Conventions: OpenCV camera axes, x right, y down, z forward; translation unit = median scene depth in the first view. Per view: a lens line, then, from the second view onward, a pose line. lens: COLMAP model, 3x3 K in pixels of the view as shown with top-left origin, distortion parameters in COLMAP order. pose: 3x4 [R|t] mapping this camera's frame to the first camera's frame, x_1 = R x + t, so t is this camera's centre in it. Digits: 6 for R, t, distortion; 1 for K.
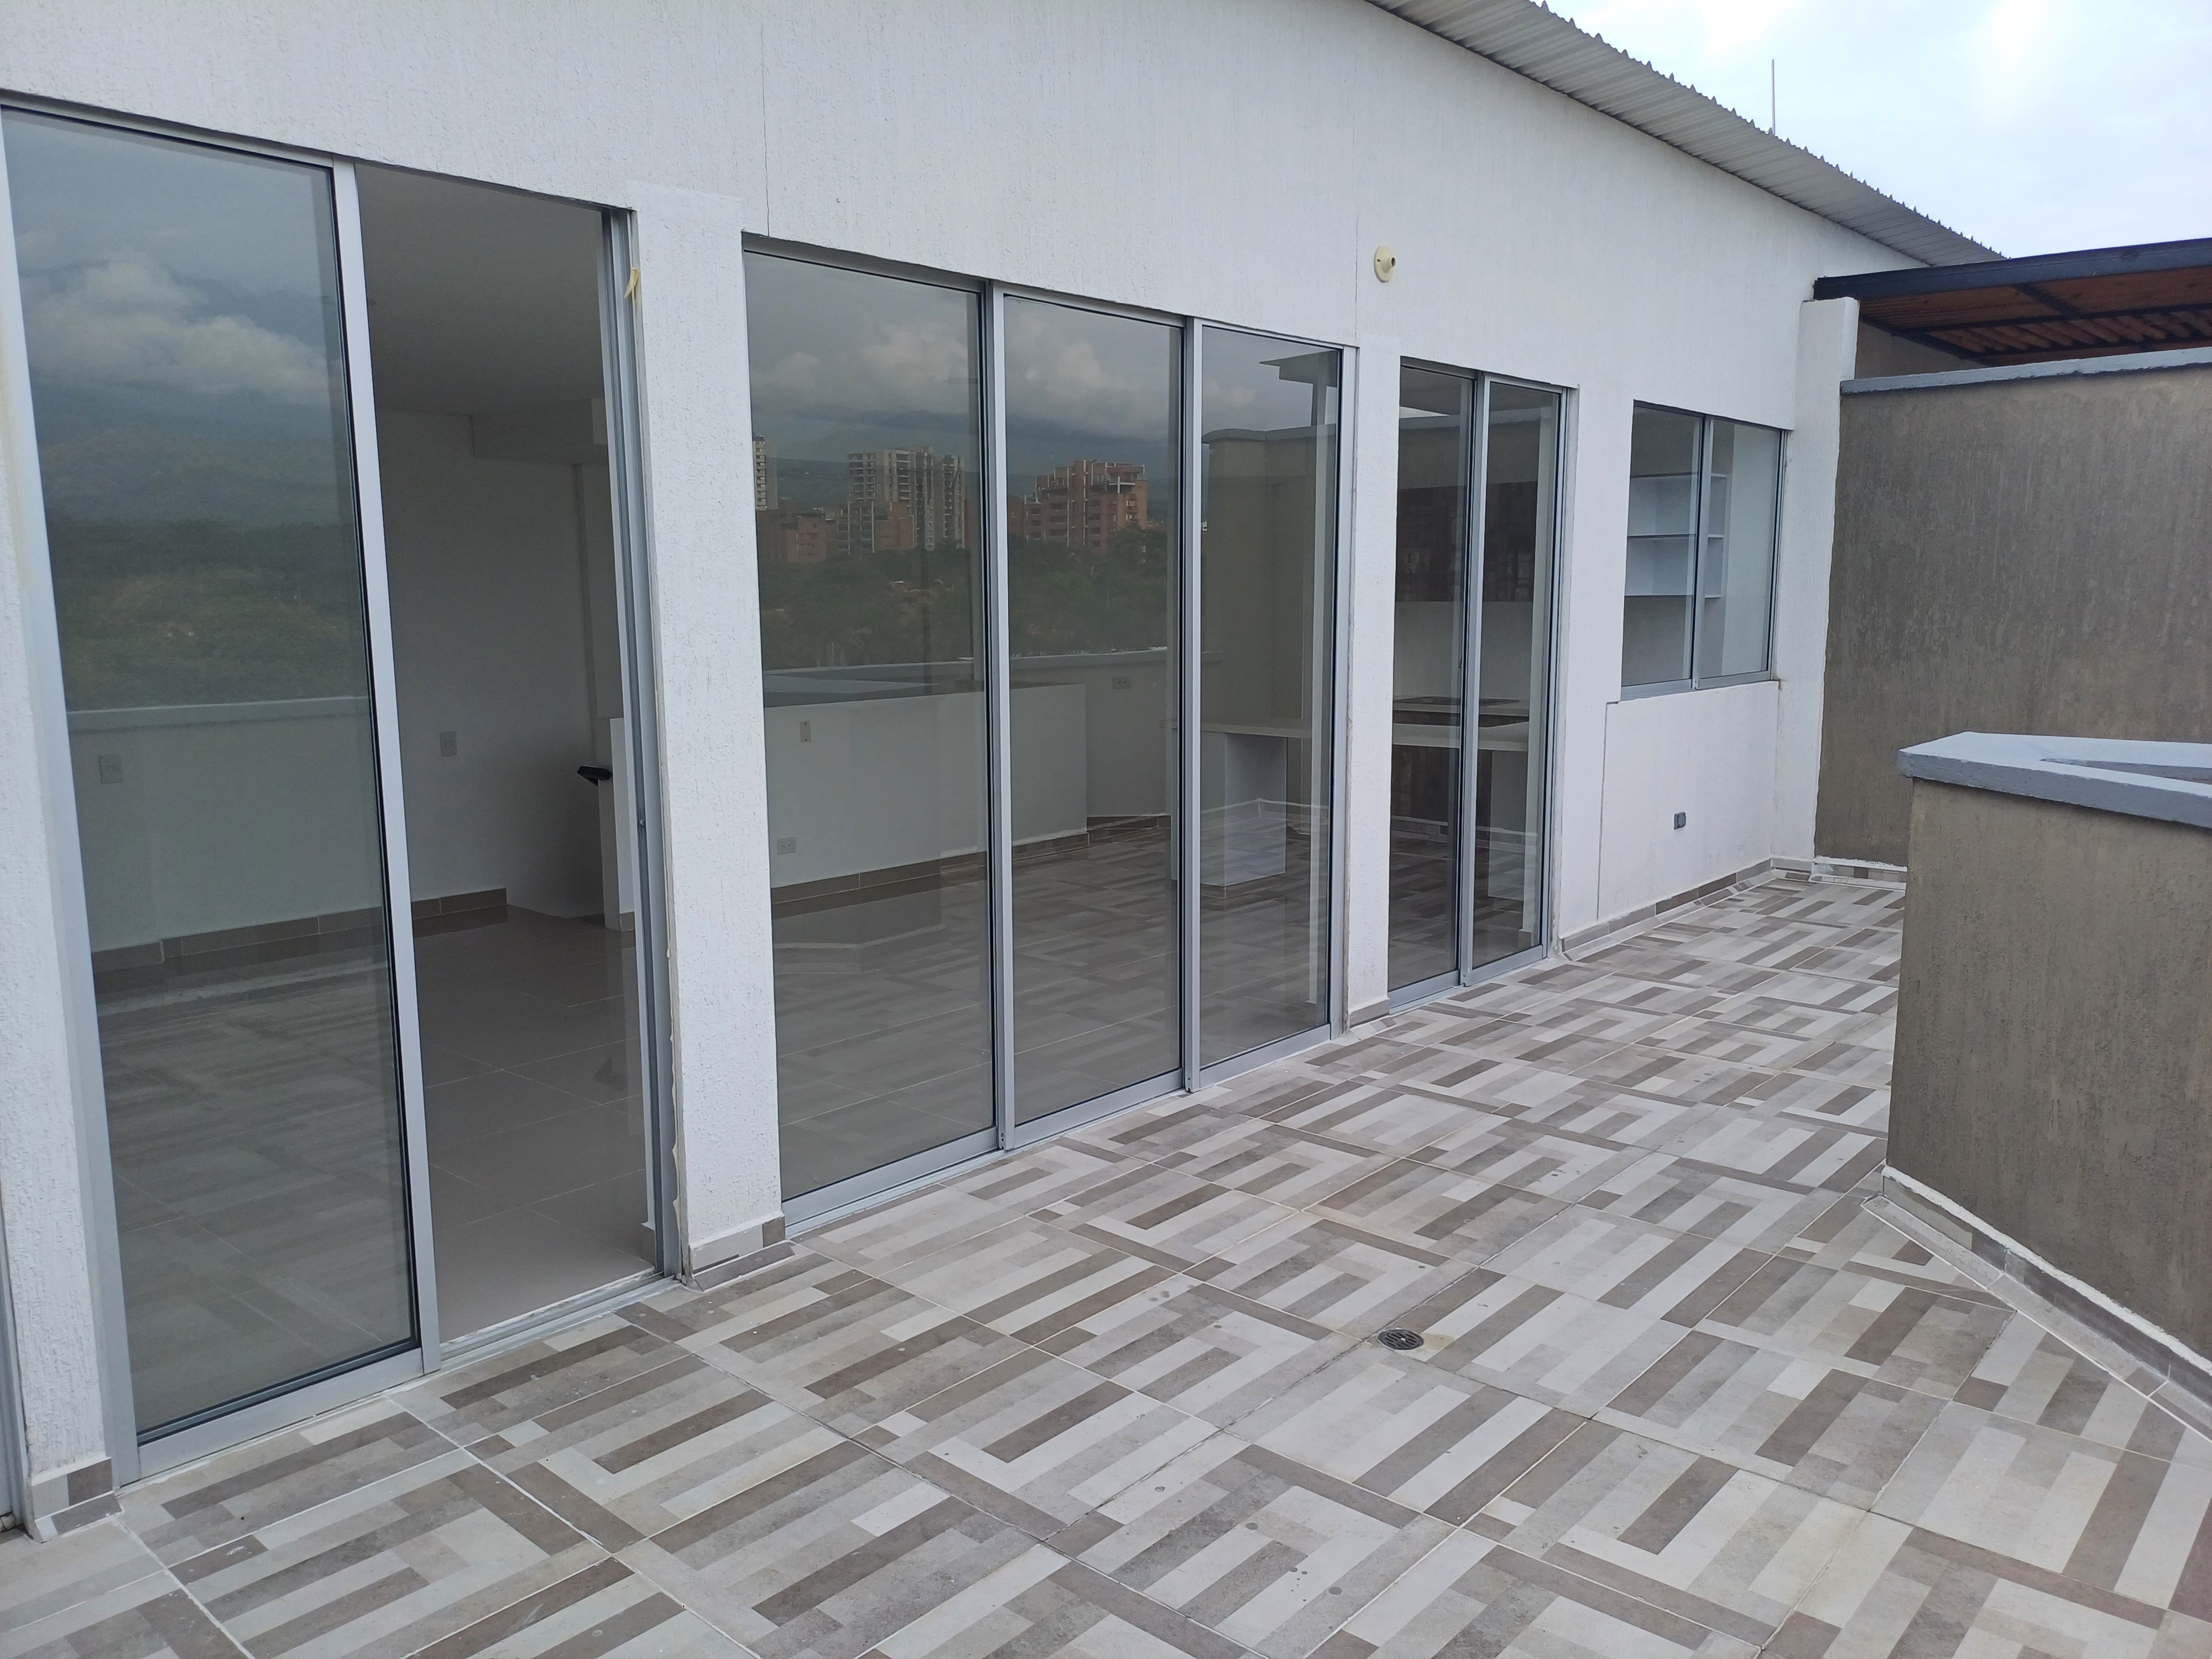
lens RADIAL K [[1639.5, 0, 1104.0], [0, 1639.5, 830.9], [0, 0, 1]] dist [0.042478, -0.000886]
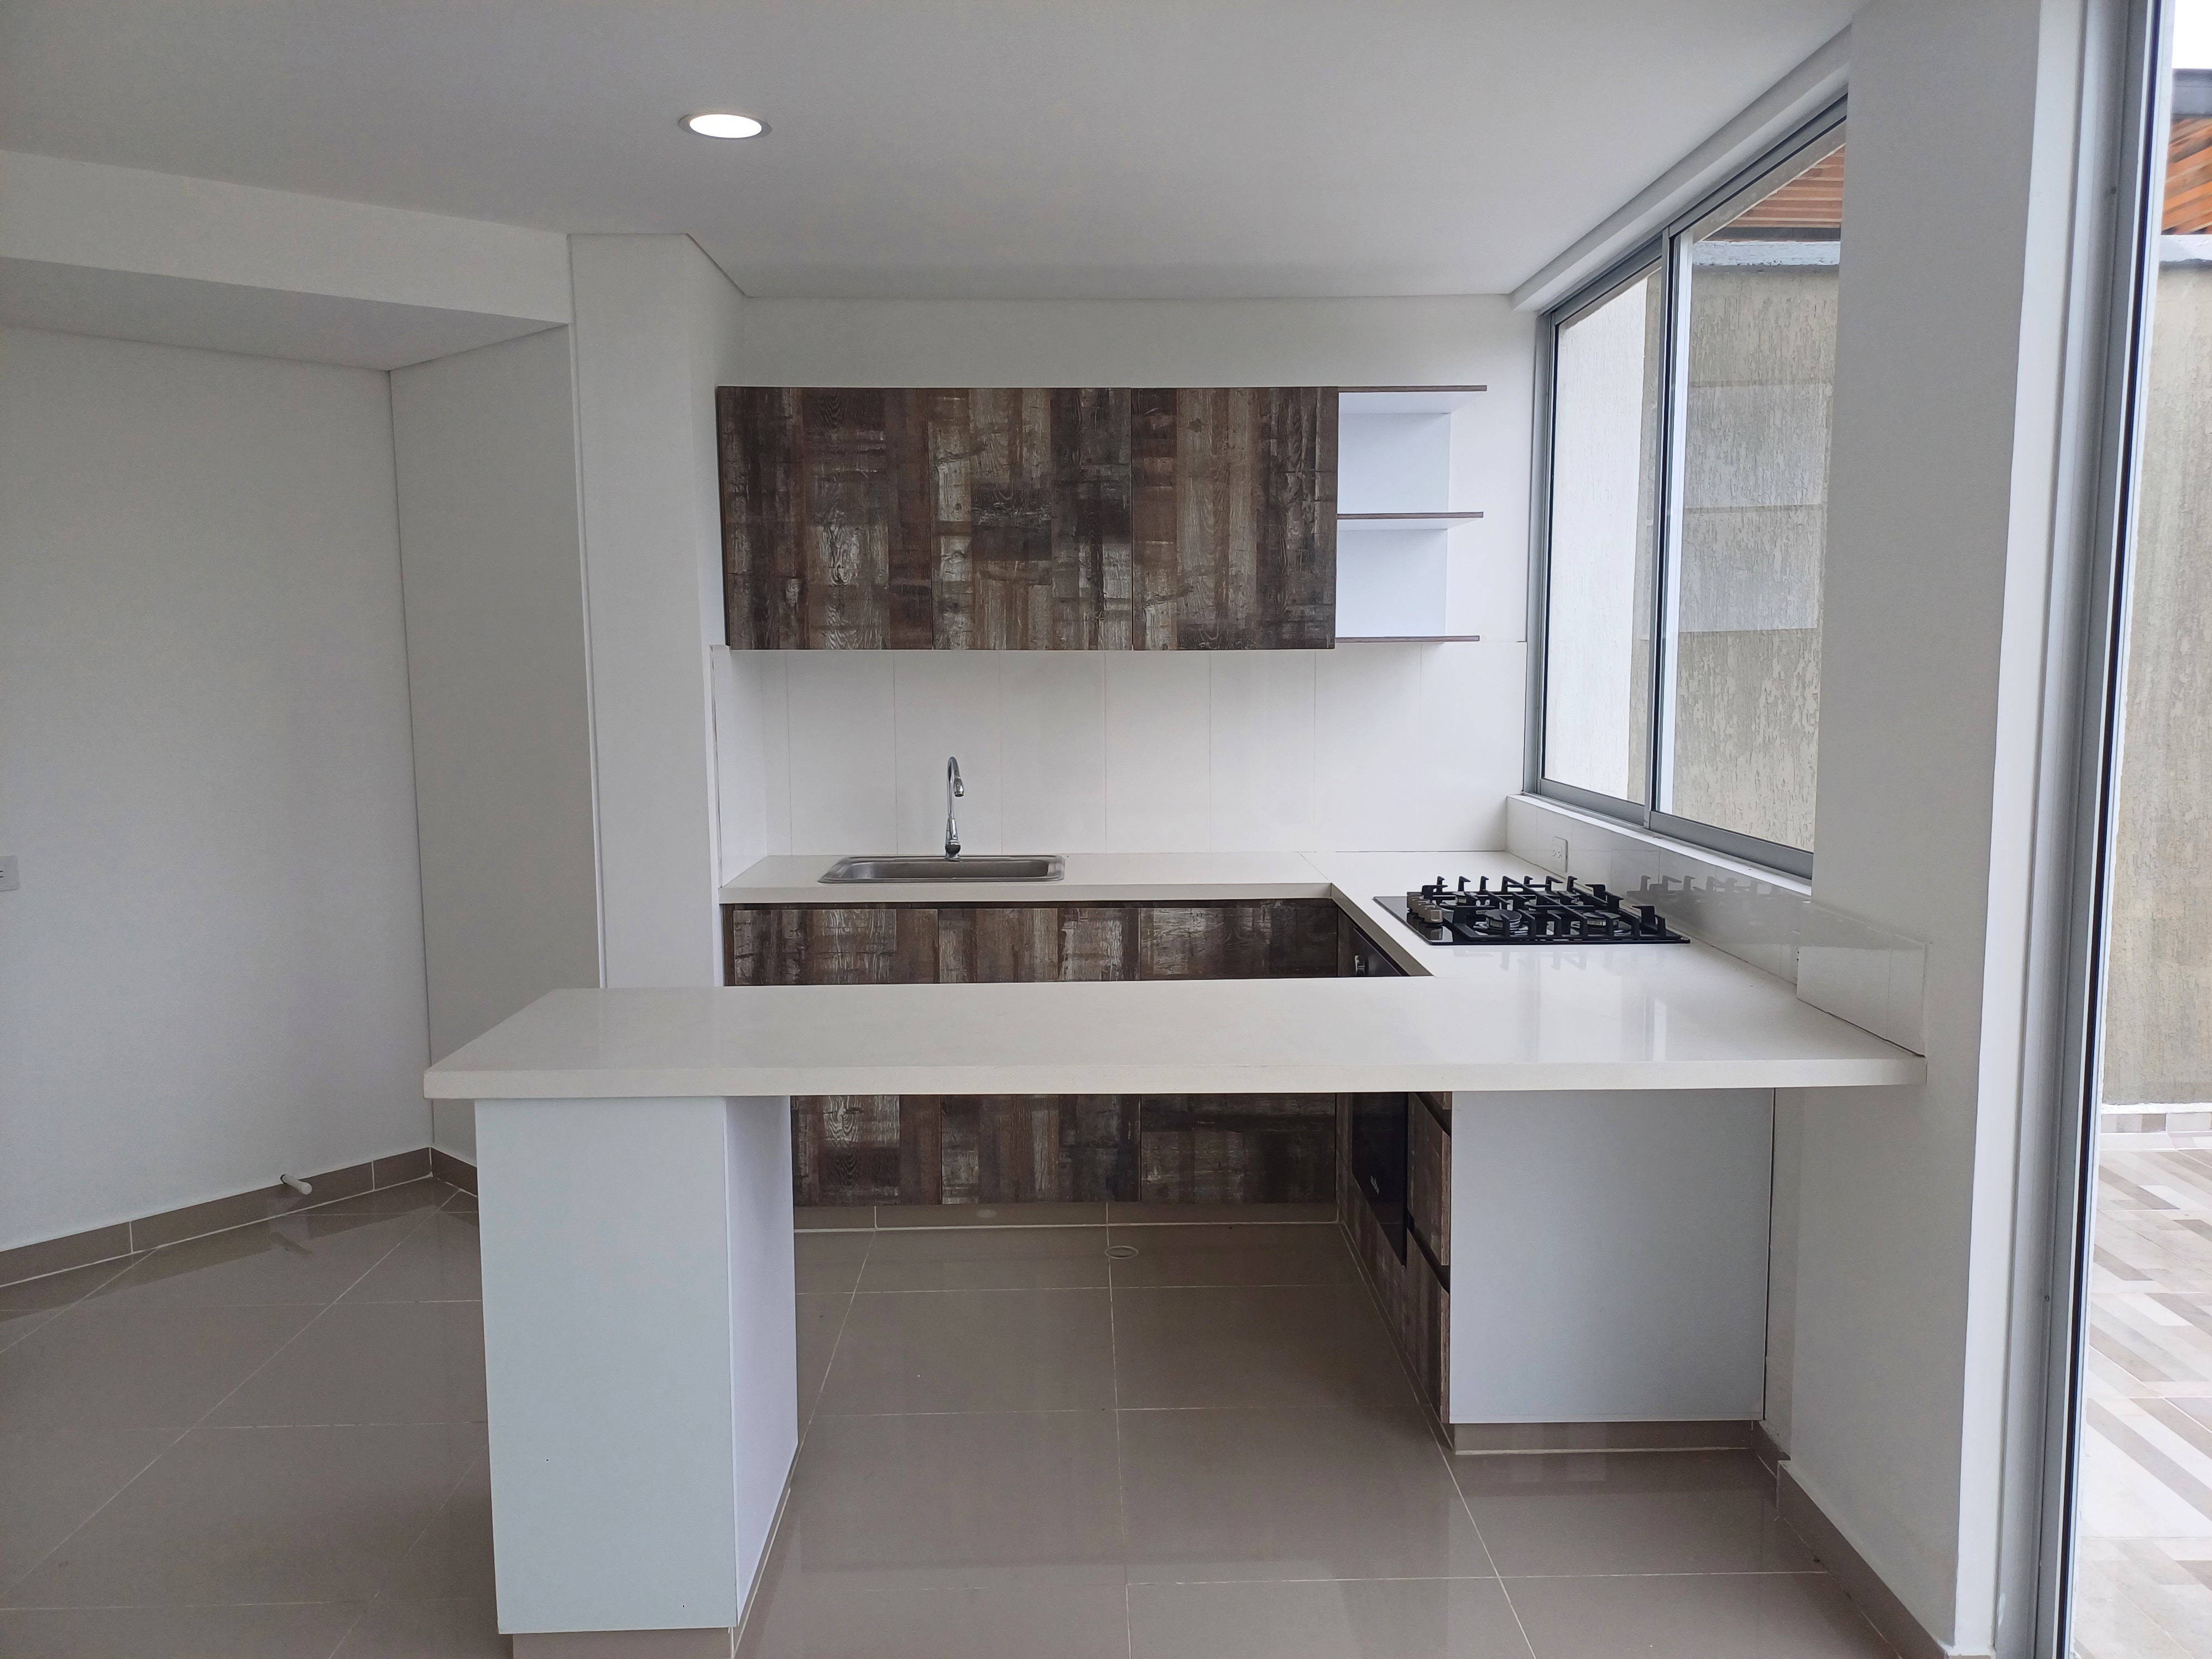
lens RADIAL K [[1639.5, 0, 1103.2], [0, 1639.5, 839.1], [0, 0, 1]] dist [0.042478, -0.000886]
pose [[0.736553, -0.076787, 0.672007, -0.065090], [0.100542, 0.994927, 0.003487, -0.098624], [-0.668865, 0.064997, 0.740537, 0.740062]]
